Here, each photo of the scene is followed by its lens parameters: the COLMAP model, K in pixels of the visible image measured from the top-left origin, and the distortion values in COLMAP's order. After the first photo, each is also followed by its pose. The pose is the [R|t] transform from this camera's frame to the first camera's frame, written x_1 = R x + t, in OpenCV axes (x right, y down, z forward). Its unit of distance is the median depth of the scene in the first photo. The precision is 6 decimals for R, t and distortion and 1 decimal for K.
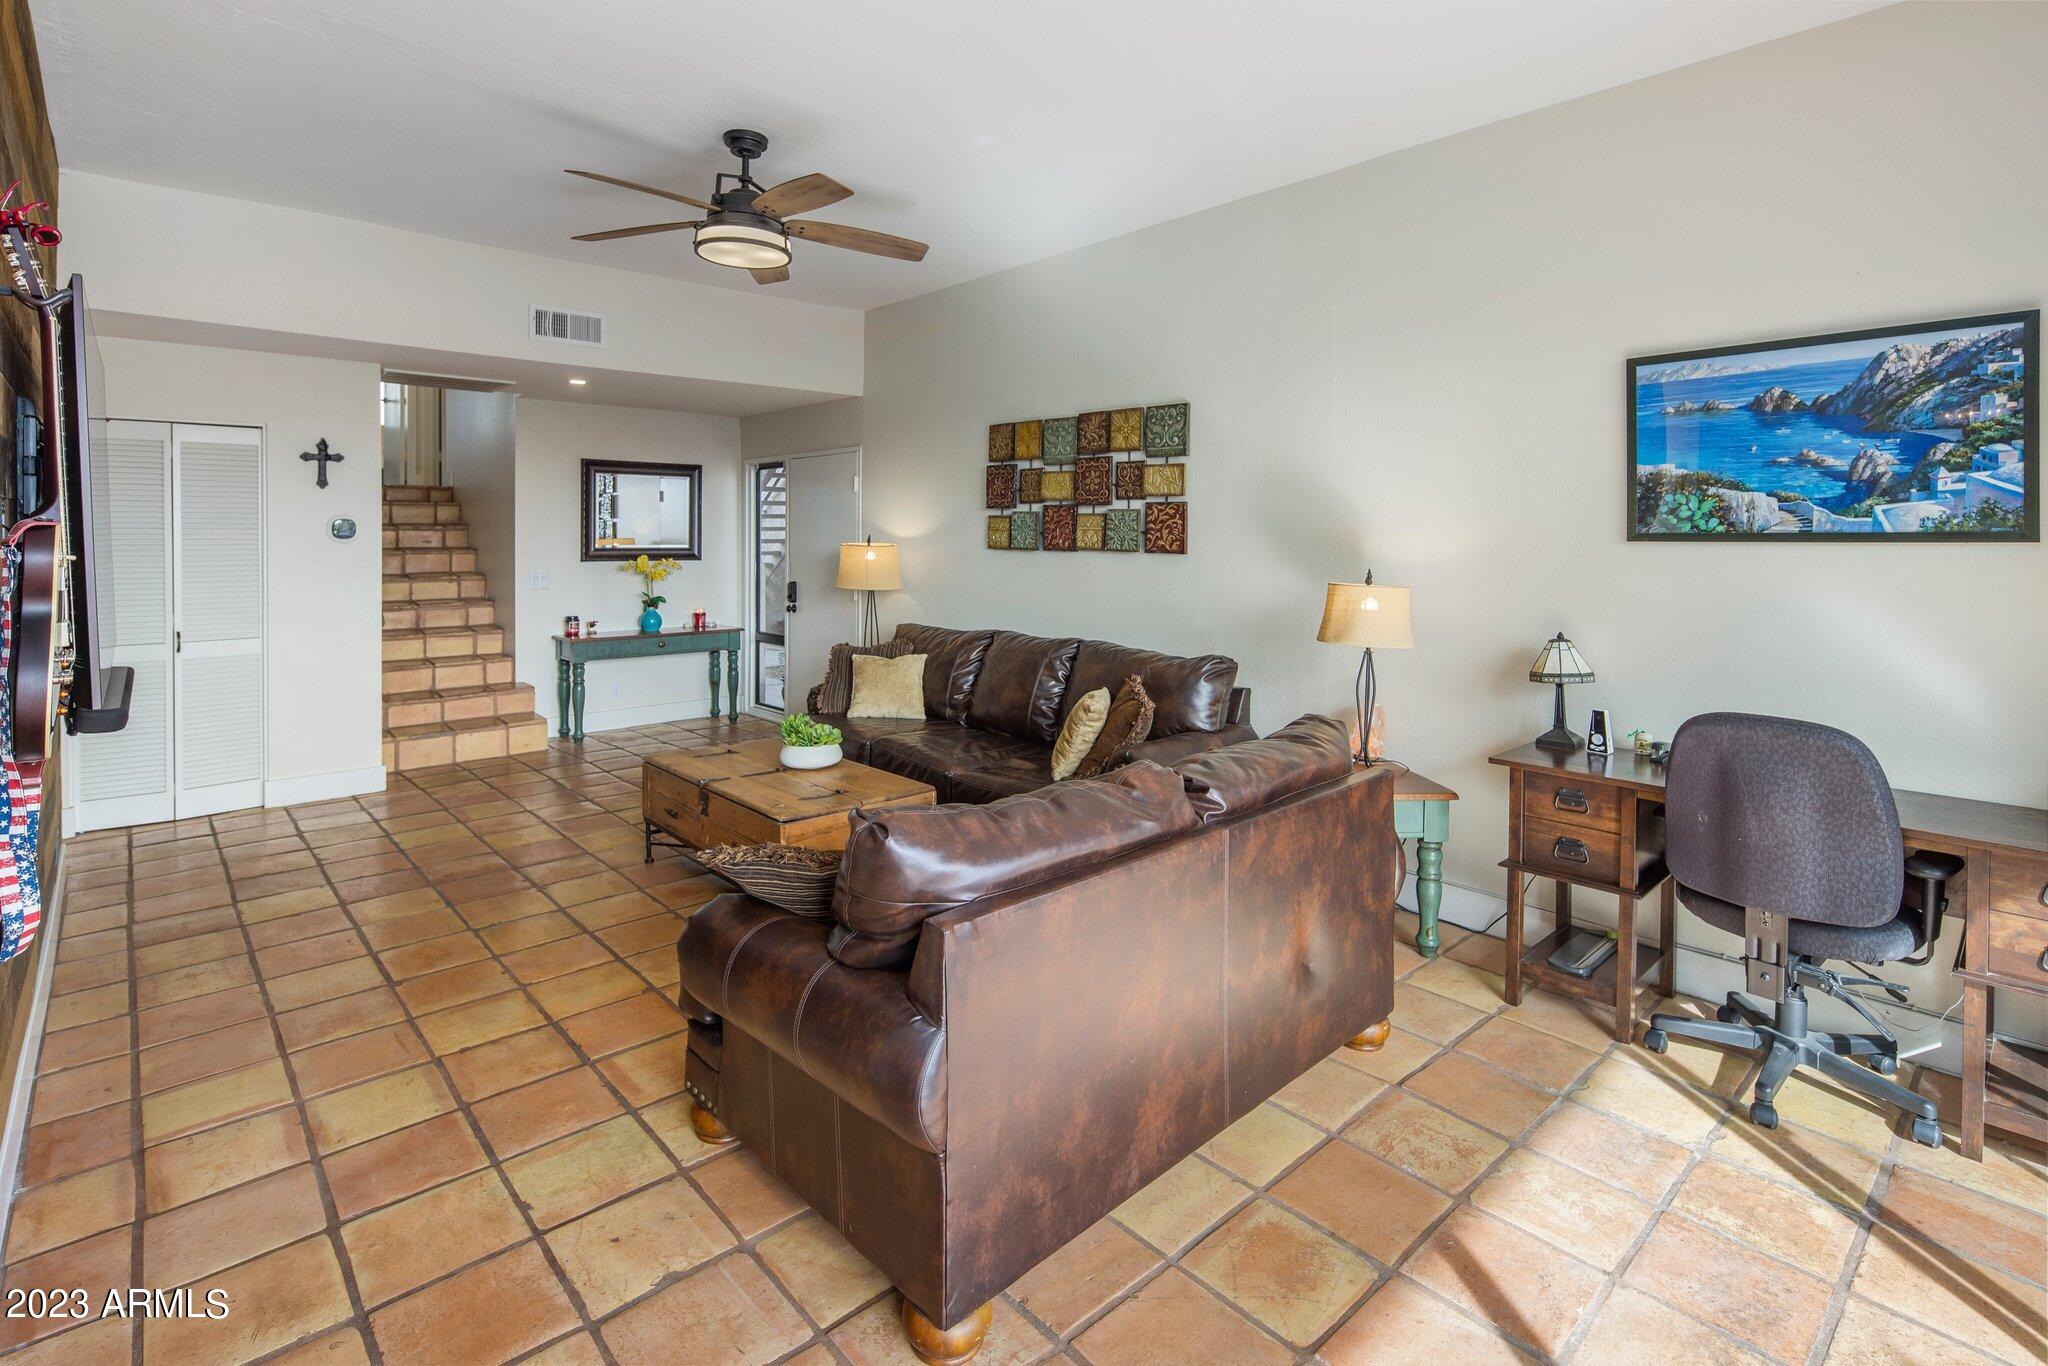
lens RADIAL K [[986.2, 0, 1019.2], [0, 986.2, 537.4], [0, 0, 1]] dist [0.005750, -0.005575]
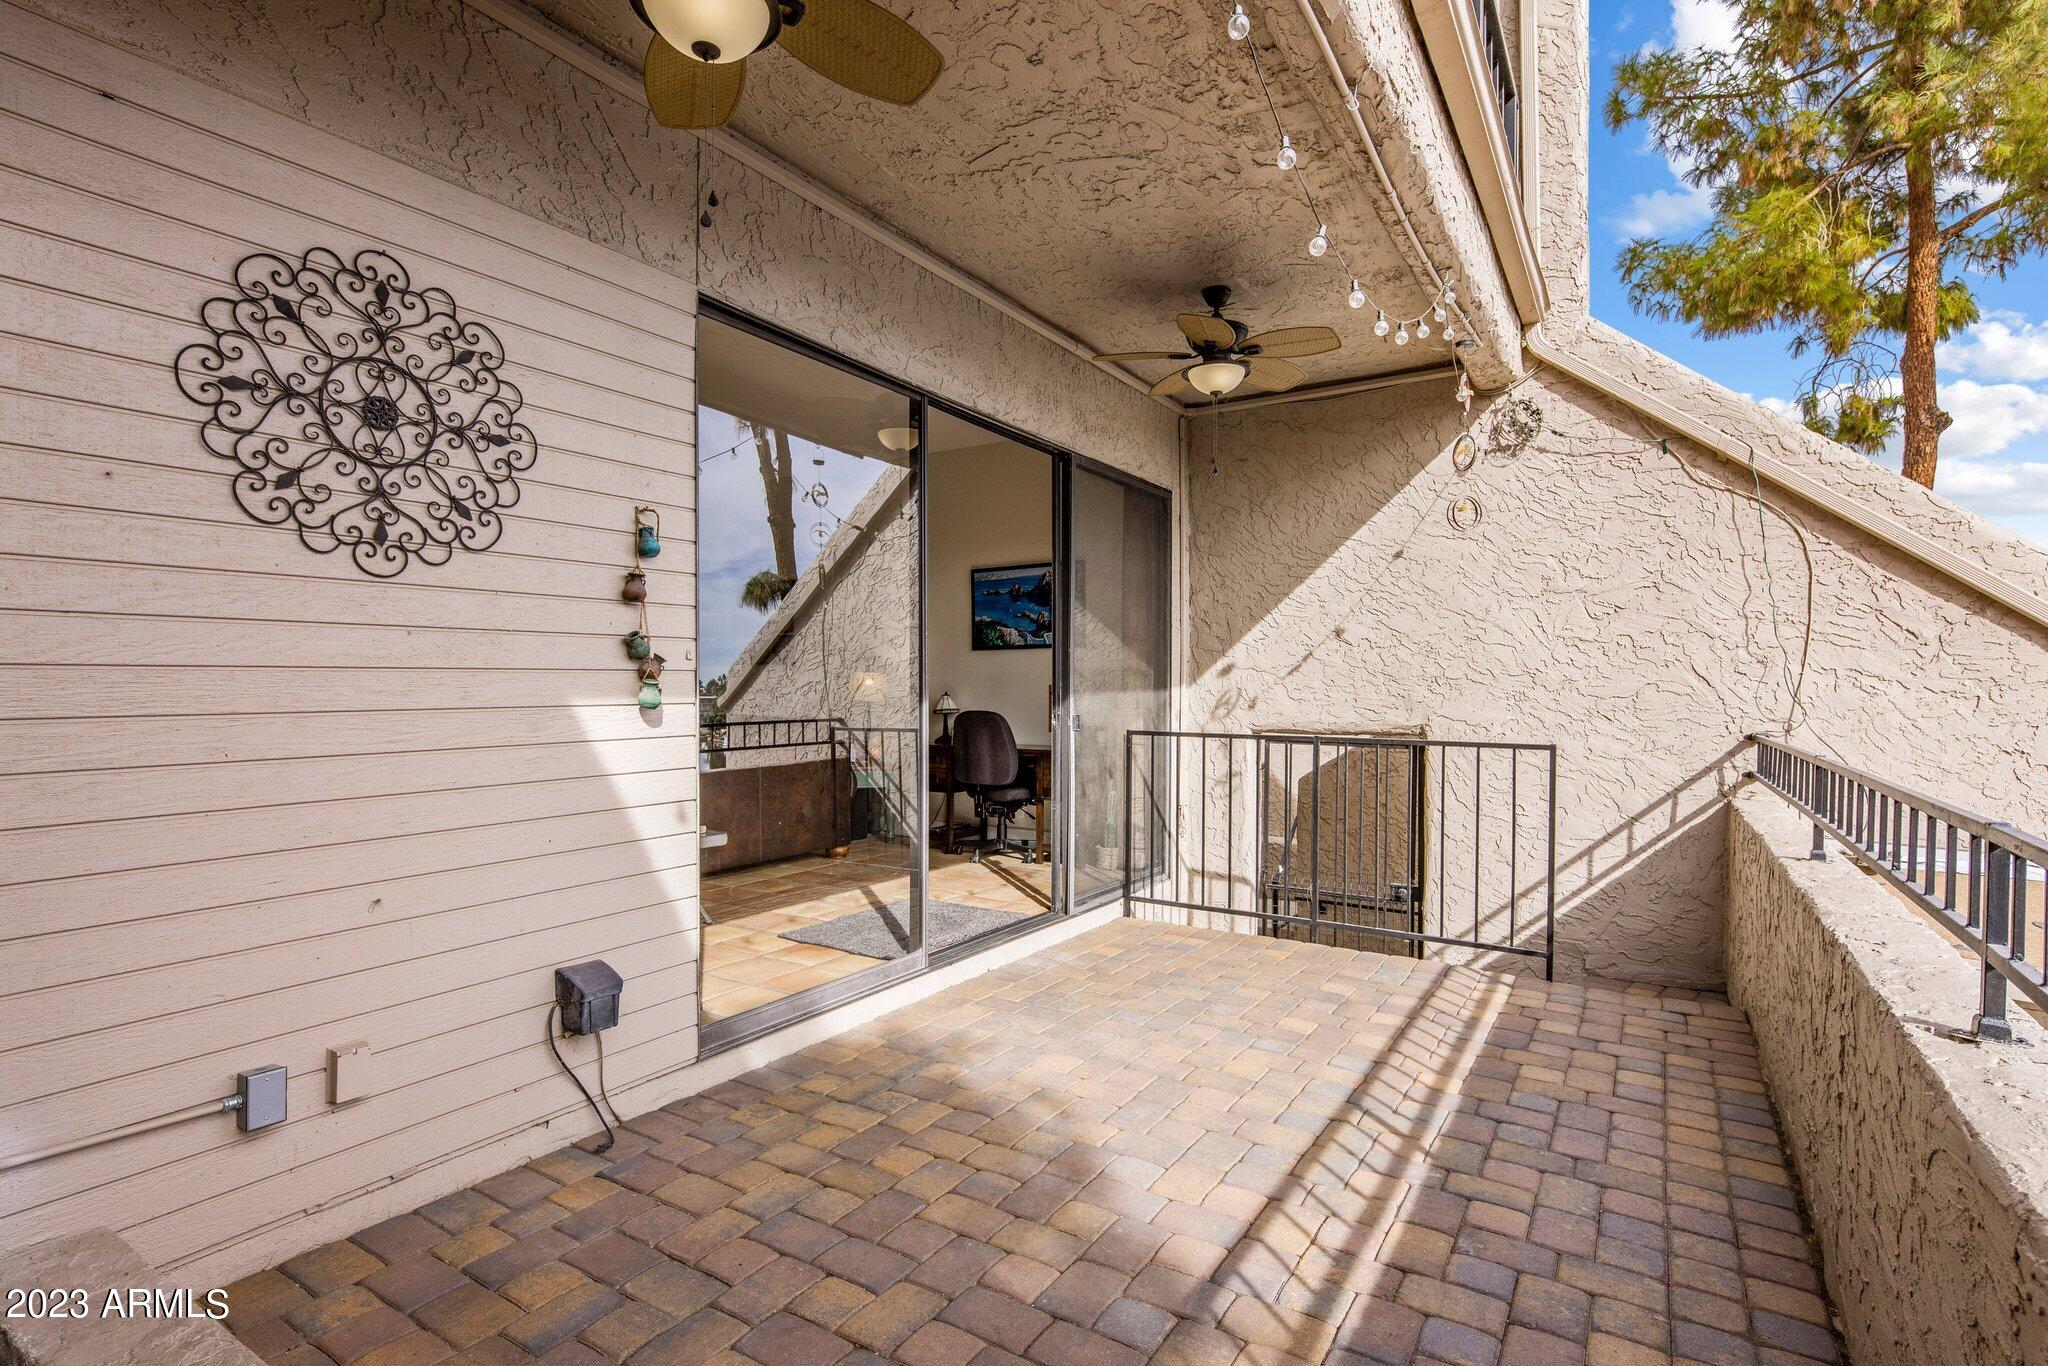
lens RADIAL K [[986.2, 0, 1027.8], [0, 986.2, 698.5], [0, 0, 1]] dist [0.005750, -0.005575]
pose [[0.961390, -0.002299, 0.275181, 0.125868], [0.002531, 0.999997, -0.000487, 0.121865], [-0.275179, 0.001165, 0.961392, -1.269858]]
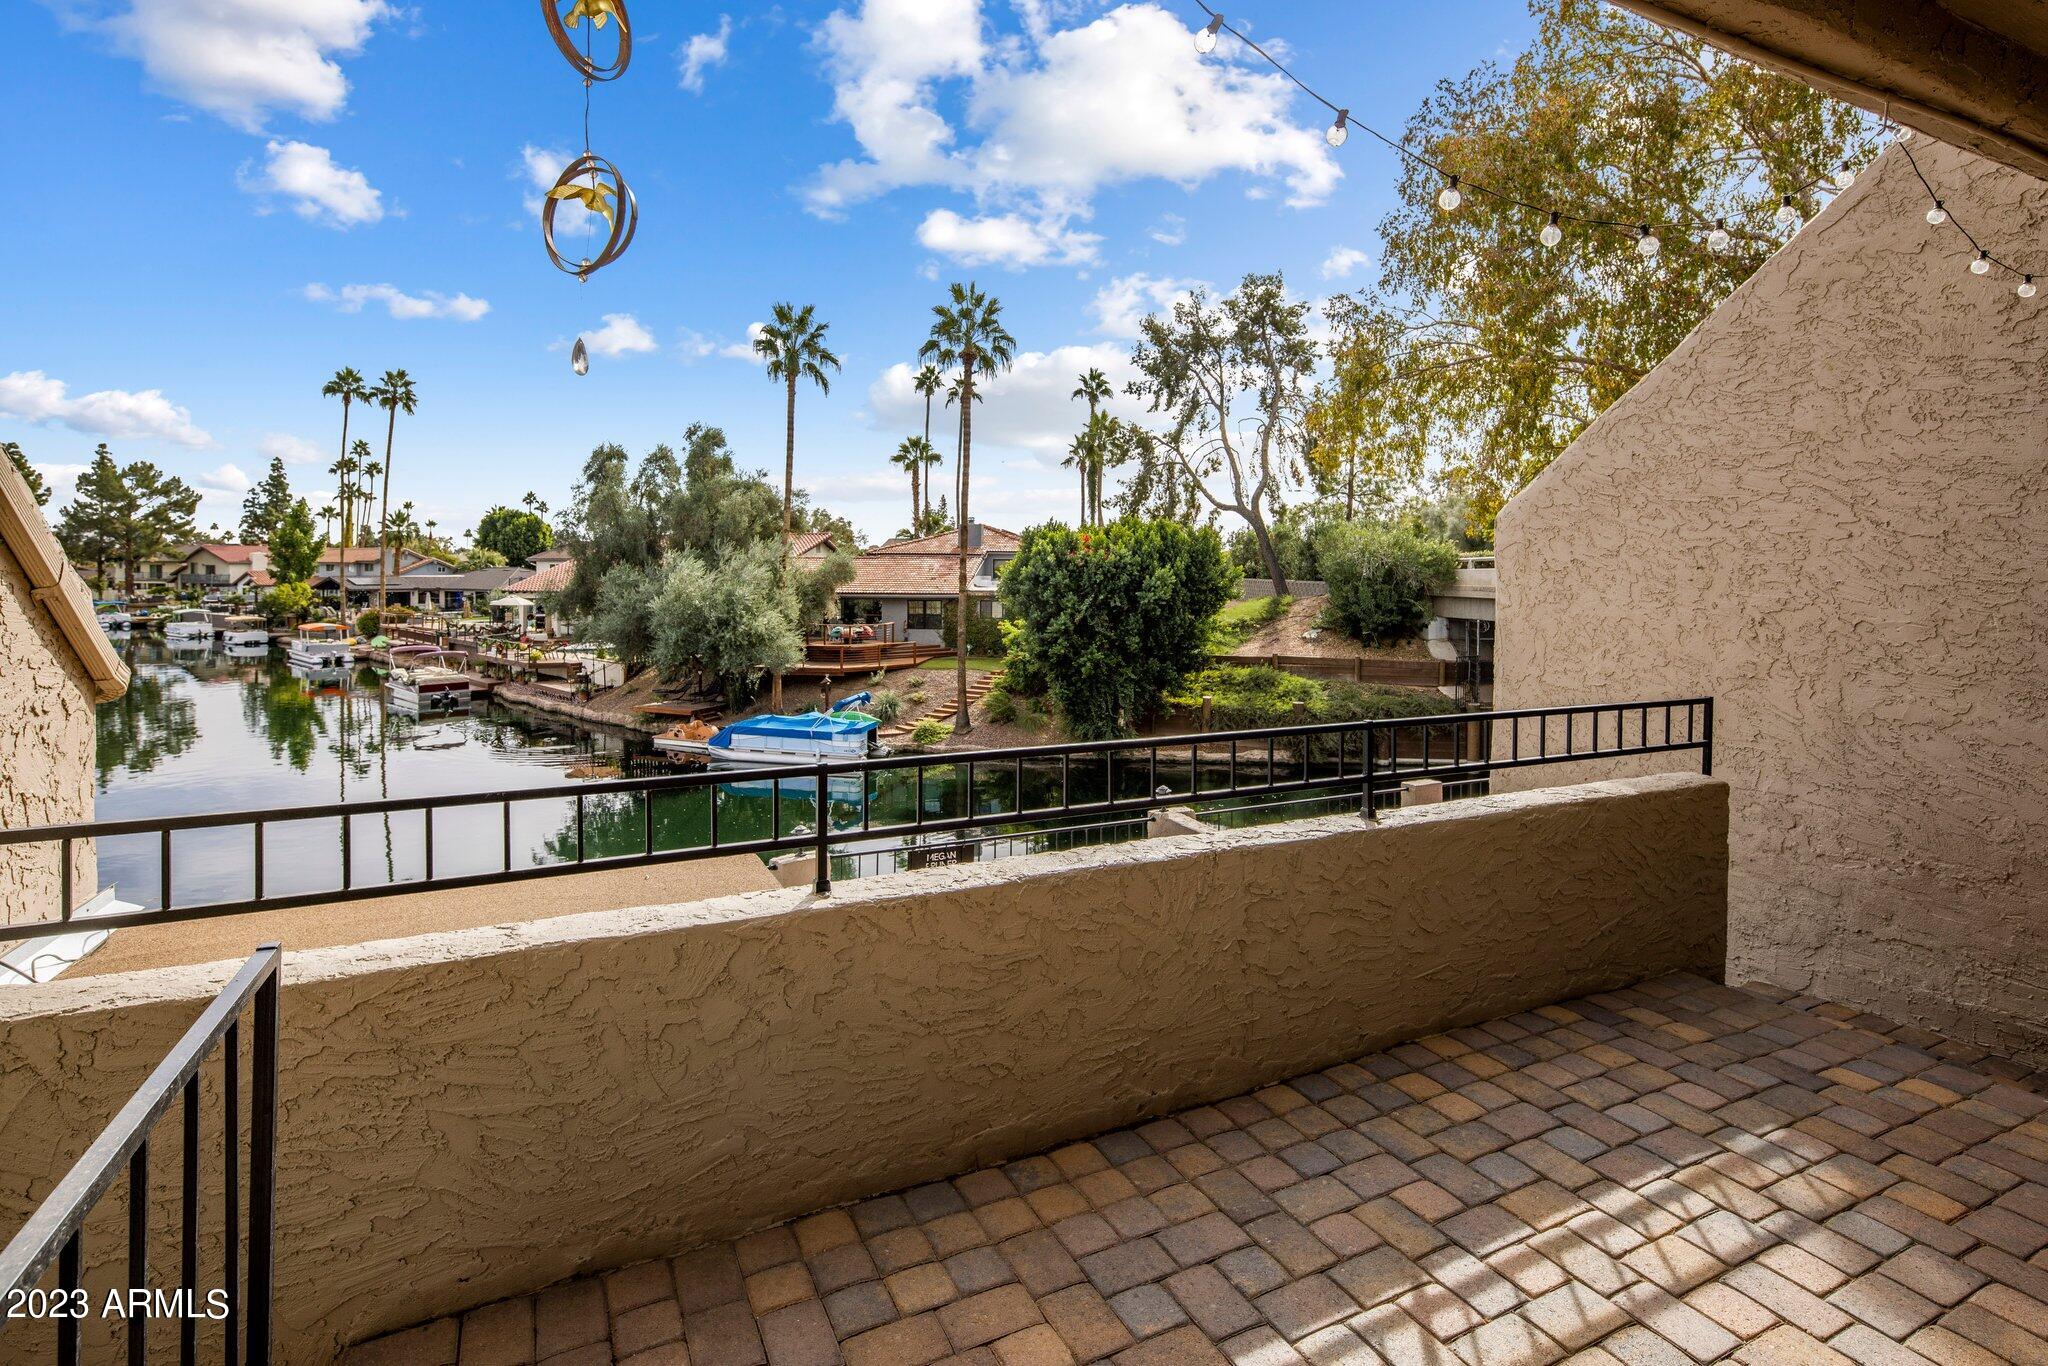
lens RADIAL K [[986.2, 0, 1026.6], [0, 986.2, 581.3], [0, 0, 1]] dist [0.005750, -0.005575]
pose [[-0.961701, -0.013488, 0.273769, 0.793879], [-0.008243, 0.999760, 0.020300, 0.010369], [-0.273977, 0.017266, -0.961581, 0.231462]]
